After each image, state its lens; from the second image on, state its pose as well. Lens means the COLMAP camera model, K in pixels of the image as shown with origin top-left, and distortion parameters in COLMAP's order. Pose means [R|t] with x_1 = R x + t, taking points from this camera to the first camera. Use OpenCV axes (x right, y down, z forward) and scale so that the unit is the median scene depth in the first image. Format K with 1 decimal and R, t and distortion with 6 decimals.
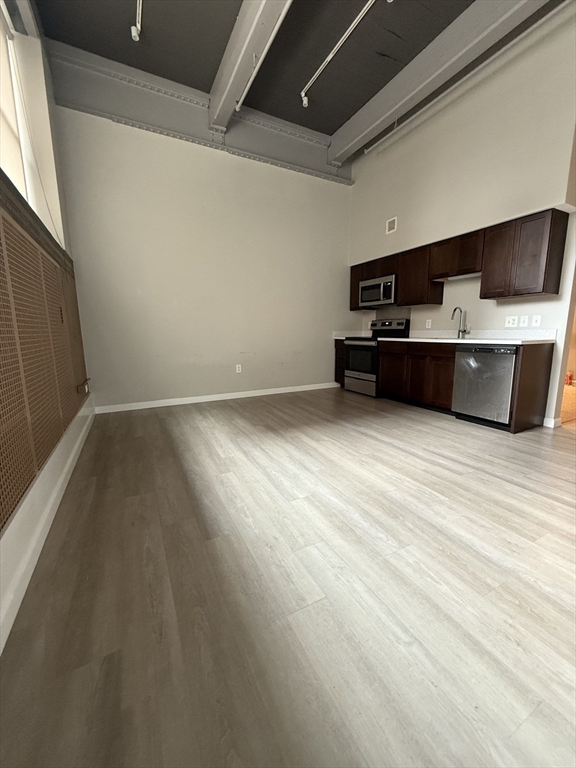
lens RADIAL K [[307.4, 0, 288.0], [0, 307.4, 384.0], [0, 0, 1]] dist [0.000661, -0.000370]
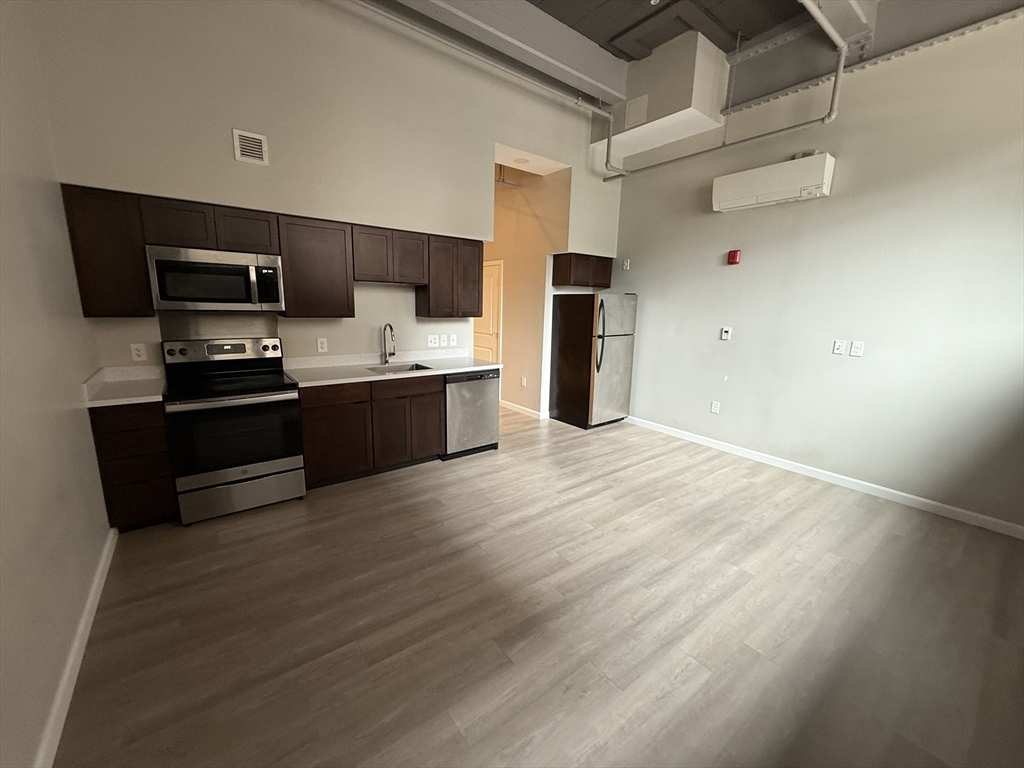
lens RADIAL K [[409.9, 0, 512.0], [0, 409.9, 384.0], [0, 0, 1]] dist [0.000661, -0.000370]
pose [[-0.182569, -0.190608, 0.964540, -0.645866], [0.140083, 0.965977, 0.217407, -0.382468], [-0.973163, 0.174807, -0.149657, 1.196628]]
